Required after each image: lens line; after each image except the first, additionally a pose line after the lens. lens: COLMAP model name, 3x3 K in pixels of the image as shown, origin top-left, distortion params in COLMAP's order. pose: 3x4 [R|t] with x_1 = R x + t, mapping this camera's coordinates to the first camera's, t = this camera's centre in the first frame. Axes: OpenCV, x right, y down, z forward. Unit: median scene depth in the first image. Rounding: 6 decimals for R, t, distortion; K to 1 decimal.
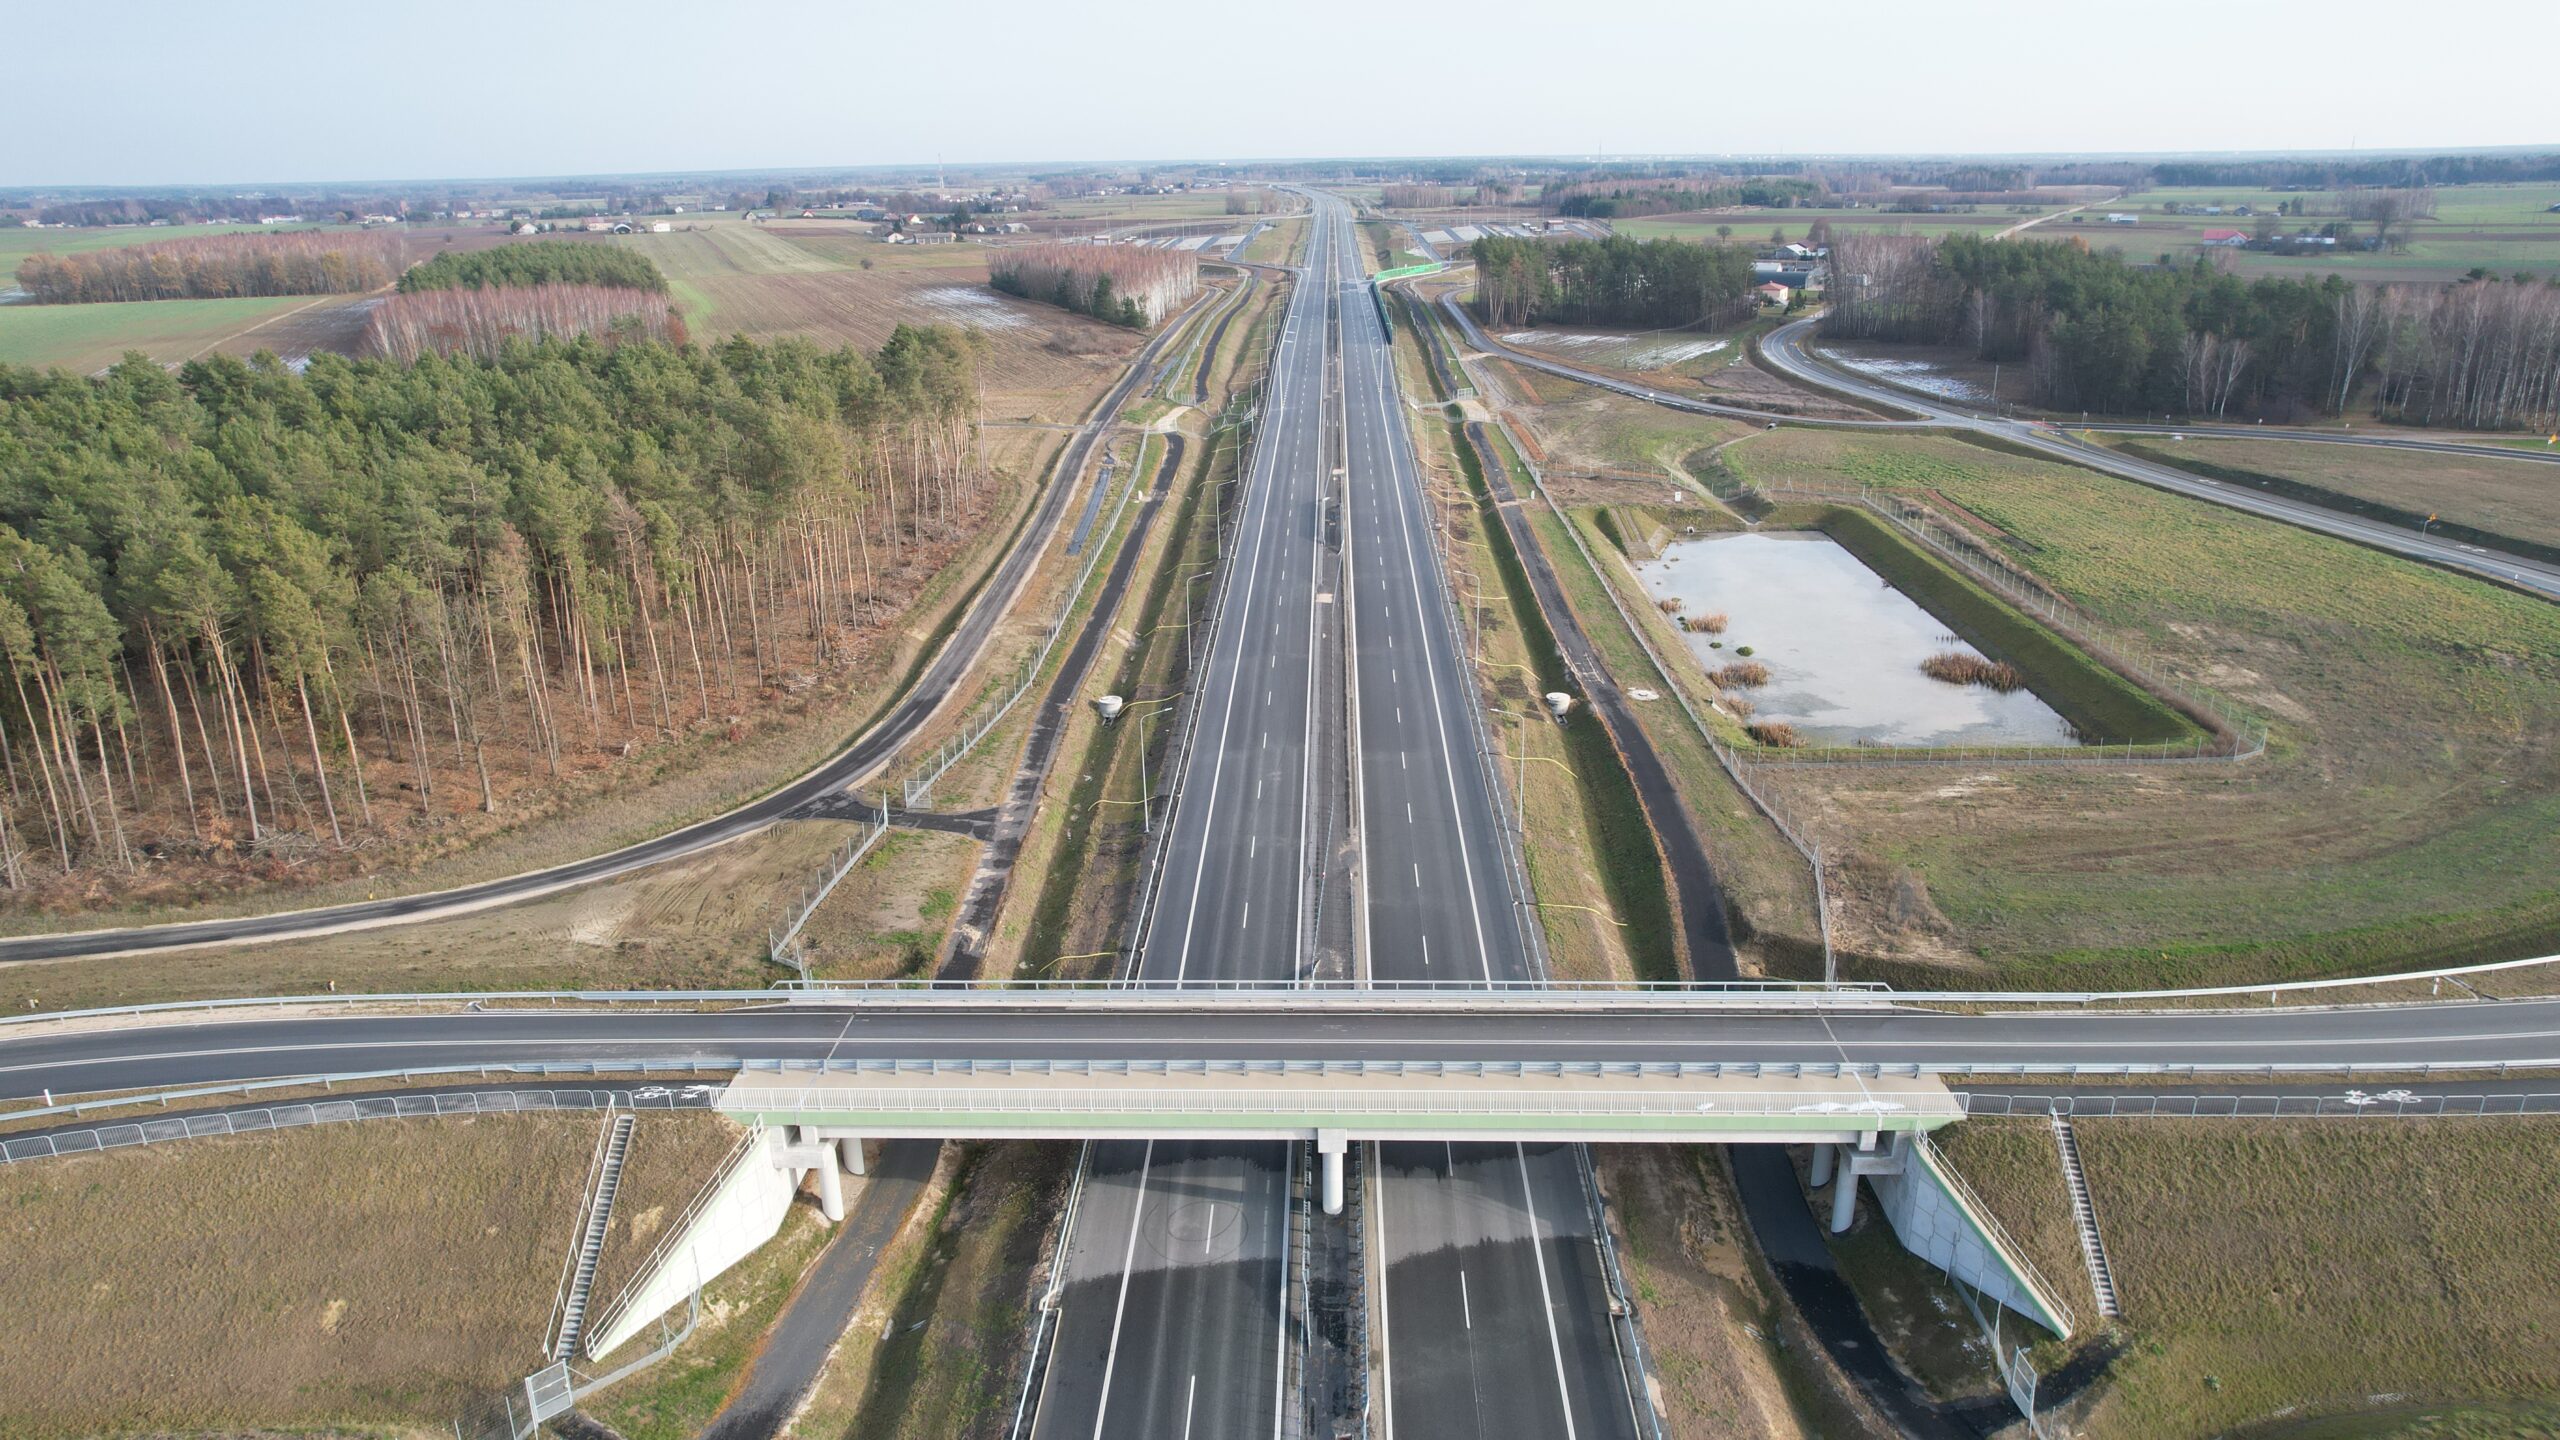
lens RADIAL K [[1638.1, 0, 1280.0], [0, 1638.1, 720.0], [0, 0, 1]] dist [-0.081352, 0.074837]
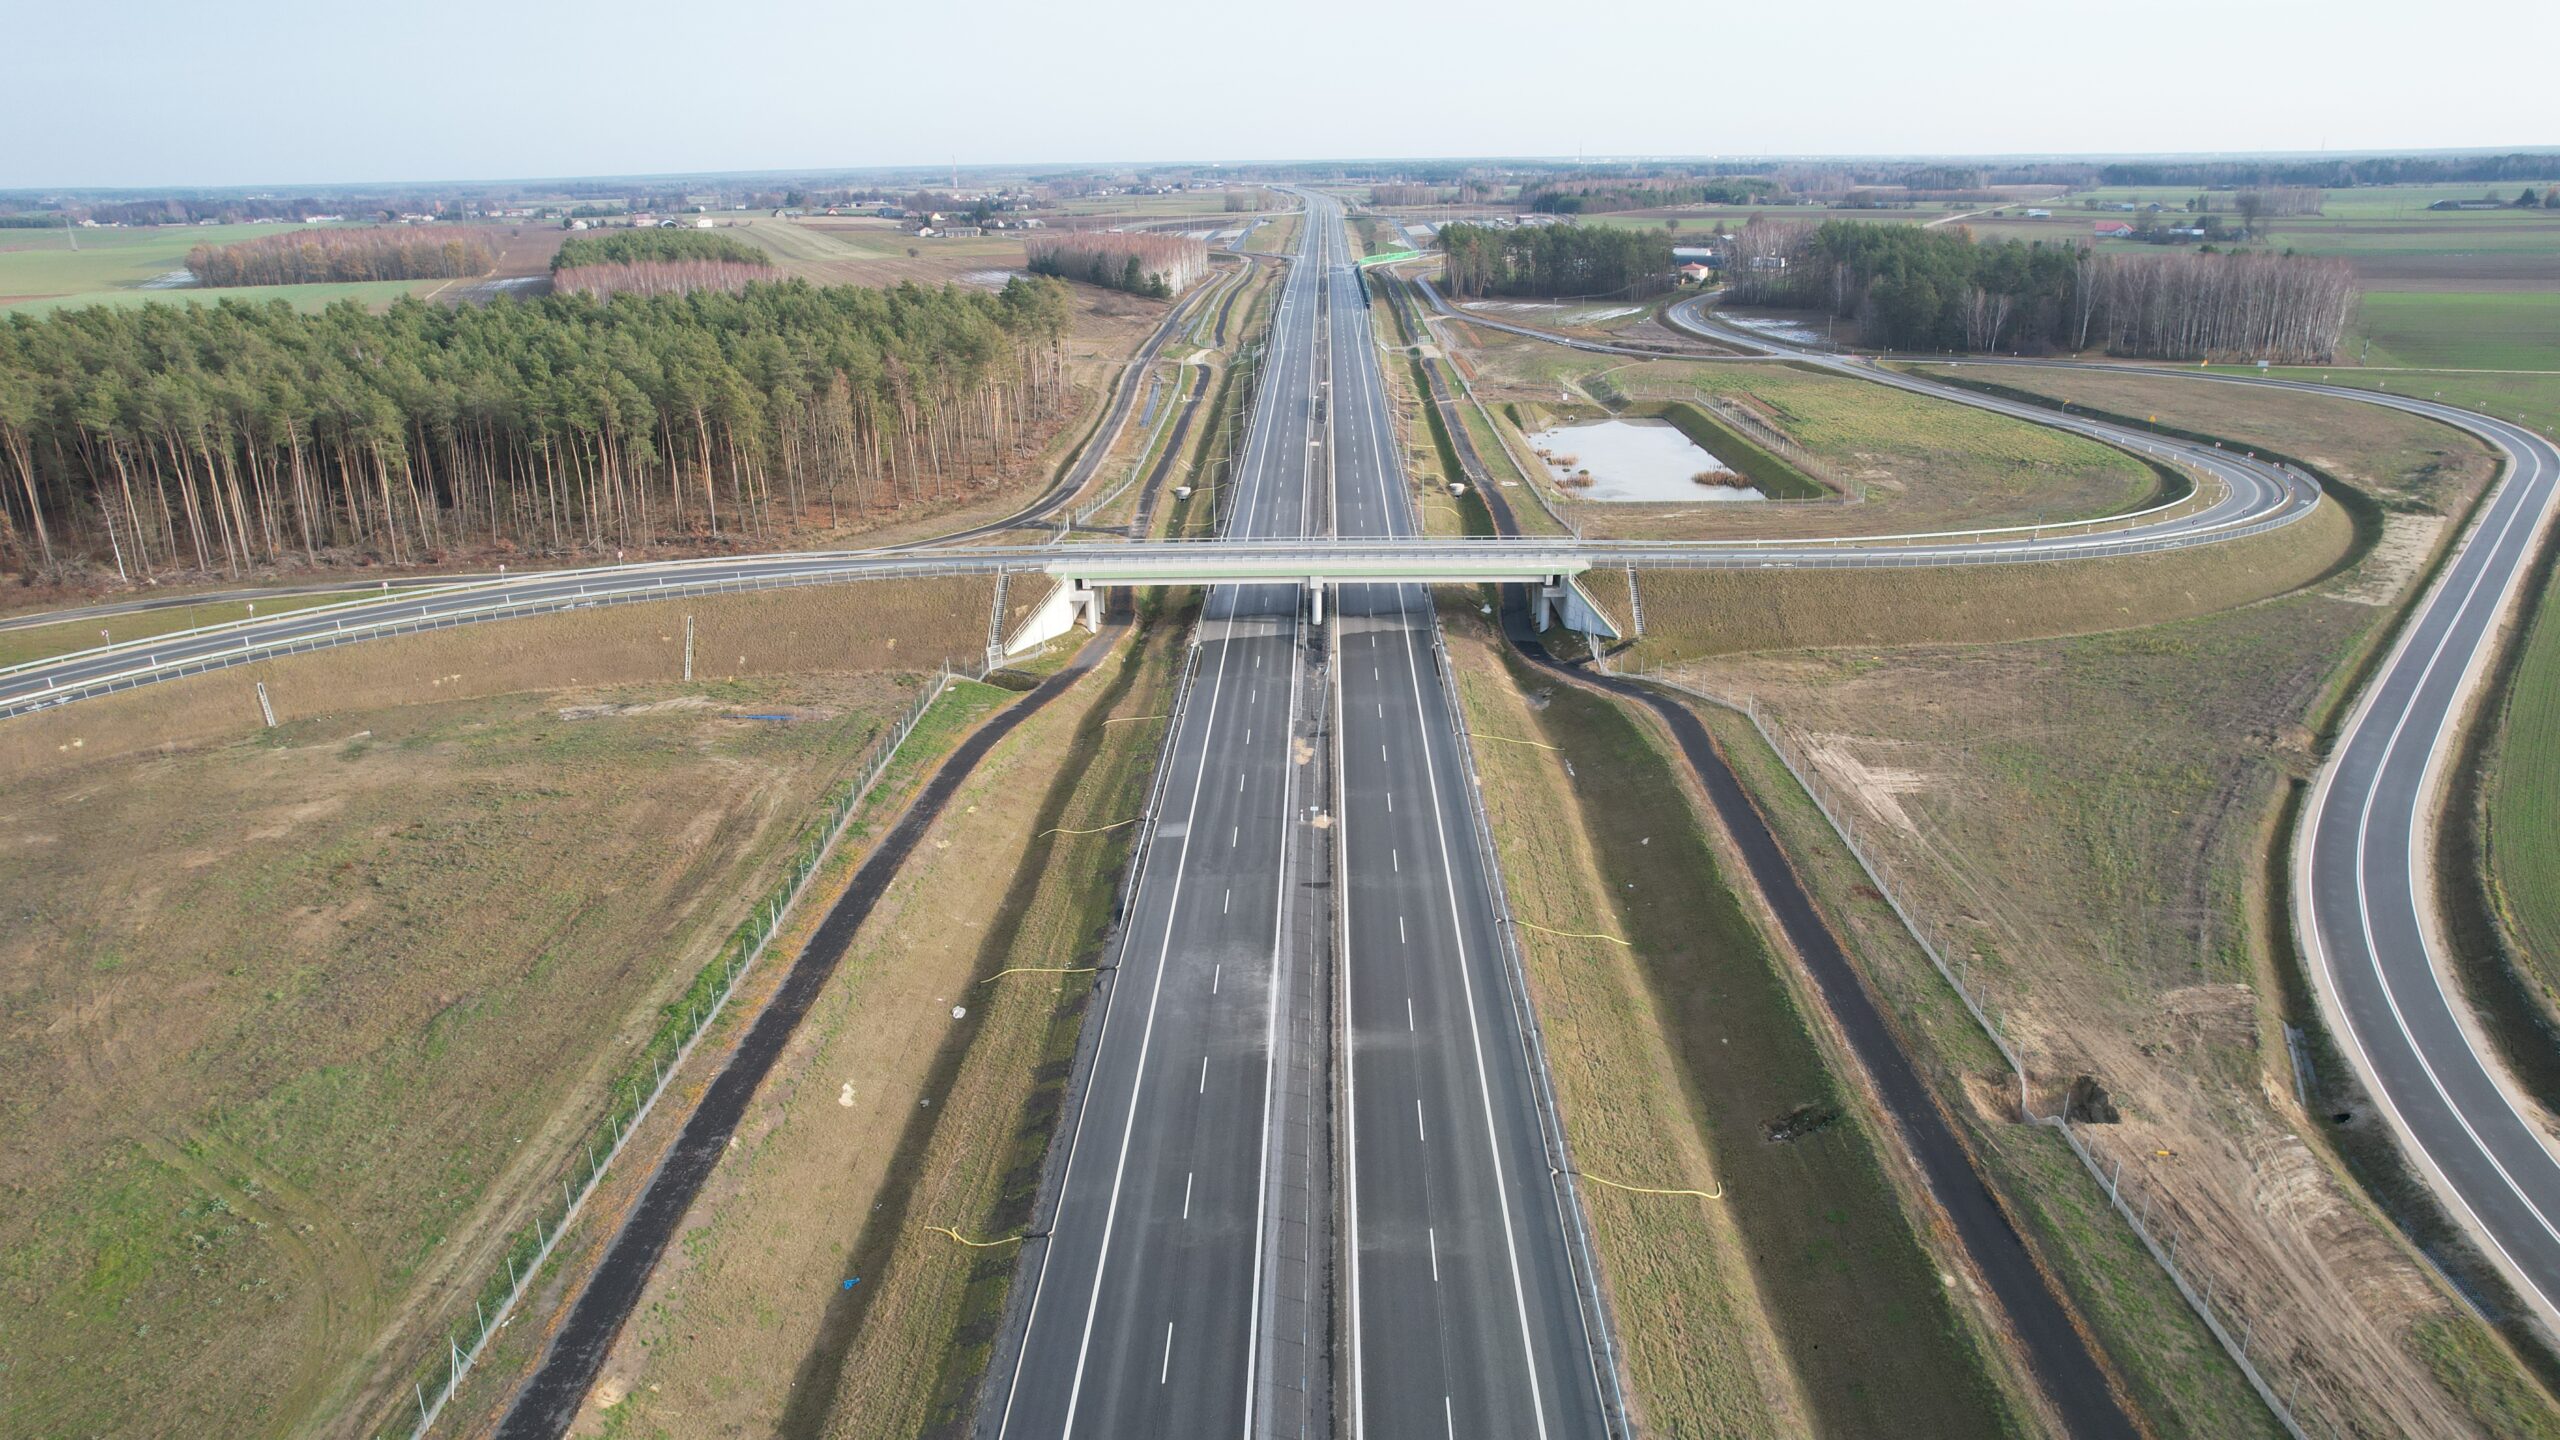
lens RADIAL K [[1634.0, 0, 1280.0], [0, 1634.0, 720.0], [0, 0, 1]] dist [-0.081172, 0.075225]
pose [[0.999991, -0.001759, 0.003858, -0.007445], [0.001760, 0.999998, -0.000179, 0.118293], [-0.003858, 0.000186, 0.999993, -0.338700]]
